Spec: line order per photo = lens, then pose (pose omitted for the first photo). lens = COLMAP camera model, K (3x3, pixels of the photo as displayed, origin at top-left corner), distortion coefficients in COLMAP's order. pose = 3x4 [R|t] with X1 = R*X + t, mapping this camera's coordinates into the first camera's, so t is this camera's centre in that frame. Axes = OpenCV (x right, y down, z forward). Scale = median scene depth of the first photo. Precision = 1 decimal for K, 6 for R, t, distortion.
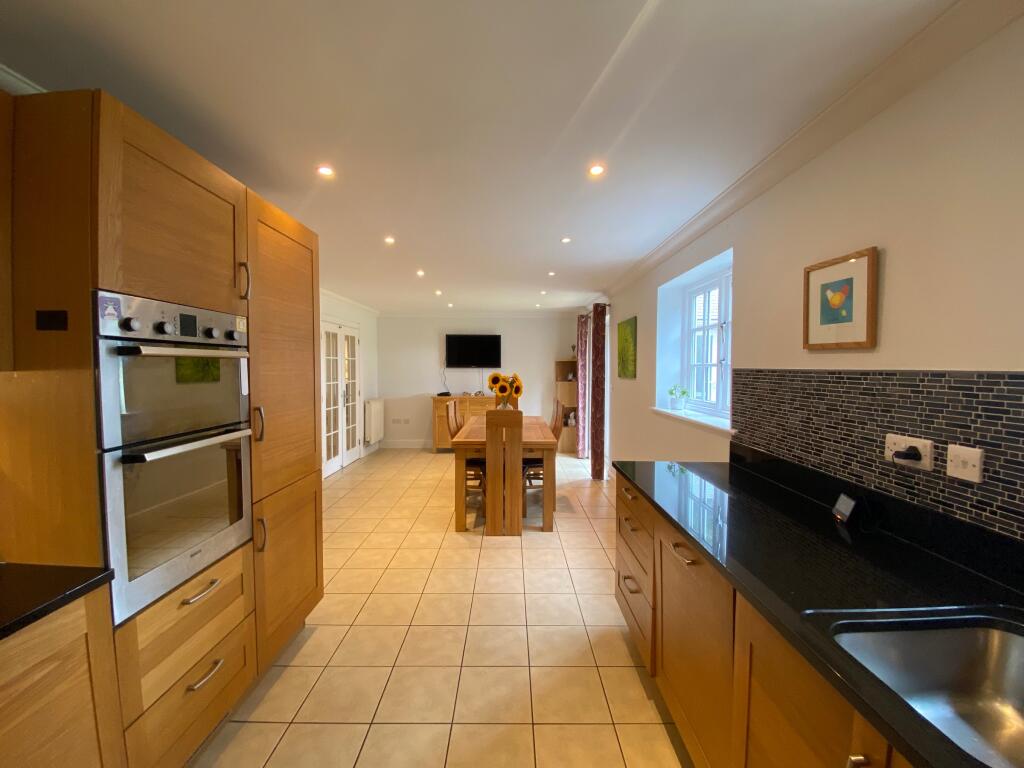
lens RADIAL K [[413.5, 0, 517.8], [0, 413.5, 389.4], [0, 0, 1]] dist [-0.004162, -0.007445]
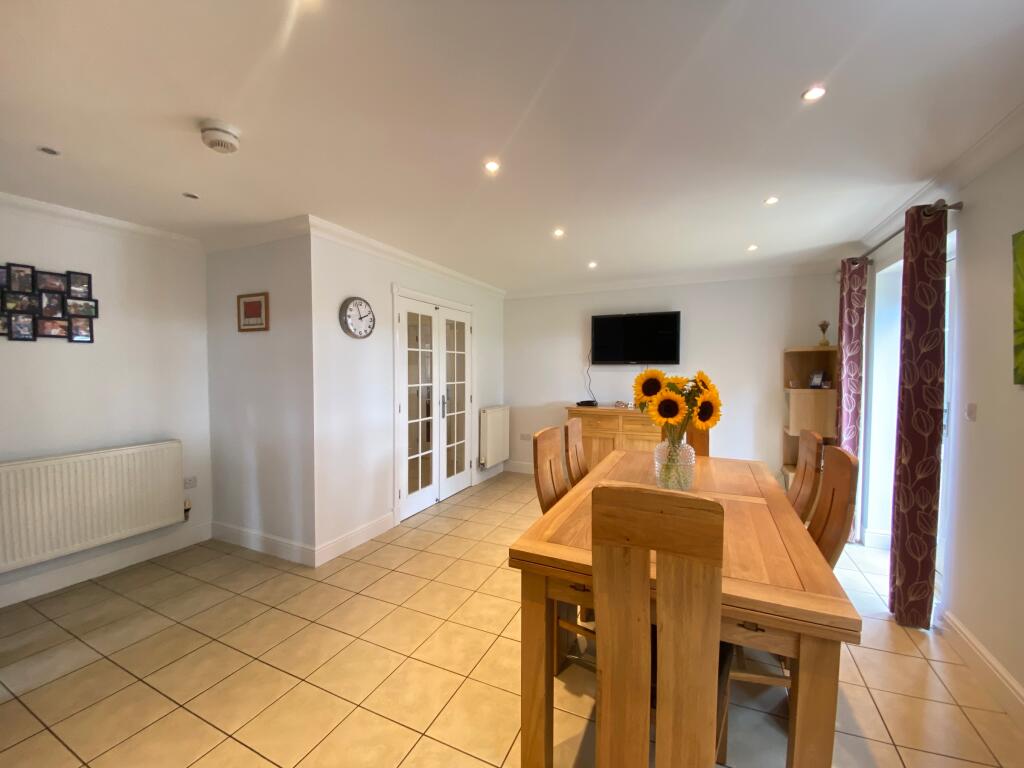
lens RADIAL K [[413.5, 0, 504.7], [0, 413.5, 379.1], [0, 0, 1]] dist [-0.004162, -0.007445]
pose [[0.895173, 0.011708, -0.445565, 0.003397], [-0.023633, 0.999496, -0.021217, -0.034350], [0.445092, 0.029523, 0.894998, 1.060885]]
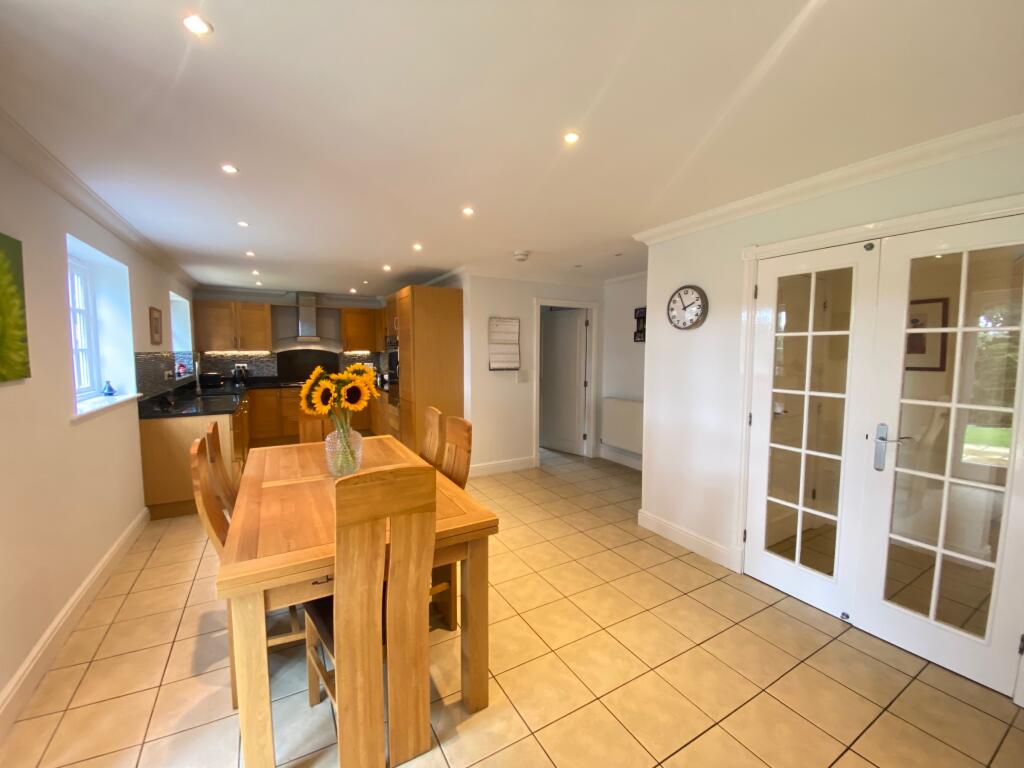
lens RADIAL K [[413.5, 0, 517.3], [0, 413.5, 381.3], [0, 0, 1]] dist [-0.004162, -0.007445]
pose [[-0.873318, 0.032162, -0.486089, 0.049600], [-0.031848, 0.991914, 0.122849, -0.178172], [0.486109, 0.122767, -0.865232, 3.083577]]
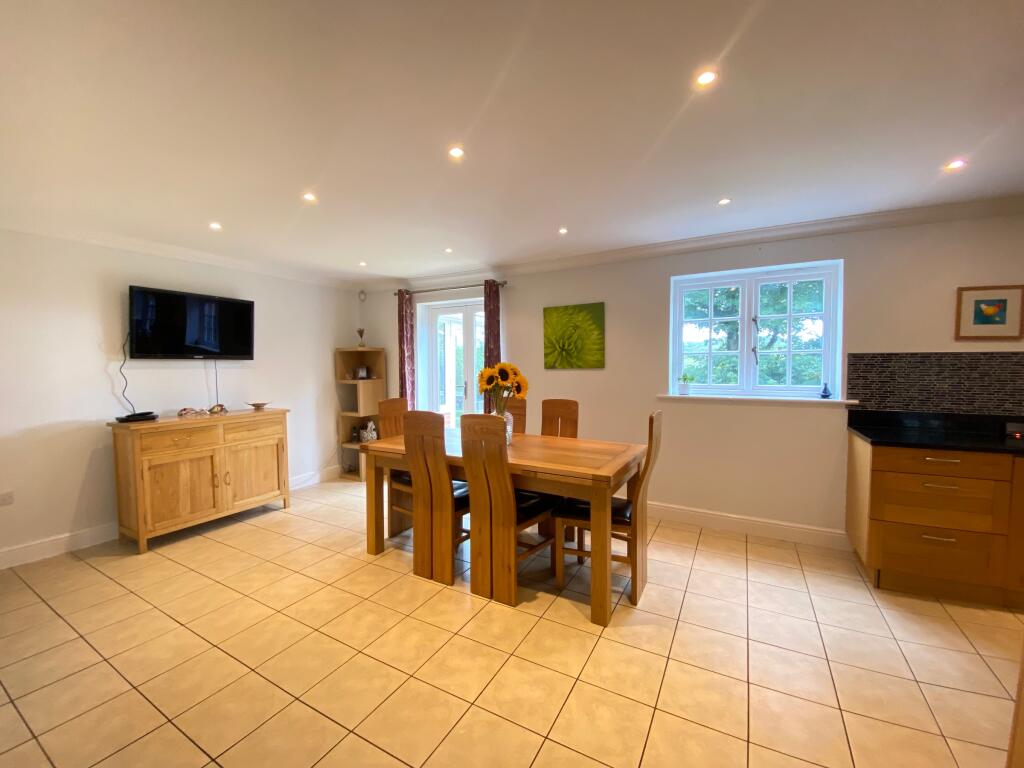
lens RADIAL K [[413.5, 0, 518.5], [0, 413.5, 385.5], [0, 0, 1]] dist [-0.004162, -0.007445]
pose [[0.494866, -0.045188, 0.867793, -1.174035], [0.053317, 0.998344, 0.021581, -0.034905], [-0.867332, 0.035588, 0.496456, 1.329145]]
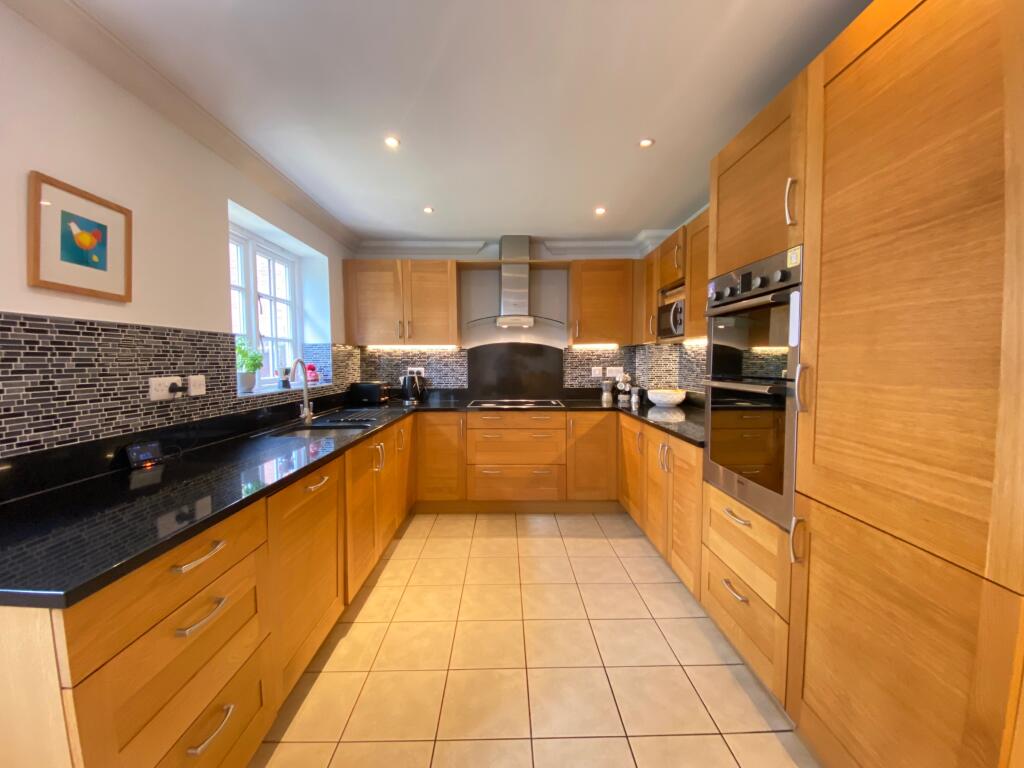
lens RADIAL K [[413.5, 0, 513.5], [0, 413.5, 381.0], [0, 0, 1]] dist [-0.004162, -0.007445]
pose [[-0.999959, 0.003615, 0.008255, -0.103499], [0.004467, 0.994394, 0.105646, -0.003886], [-0.007827, 0.105679, -0.994370, 1.342424]]
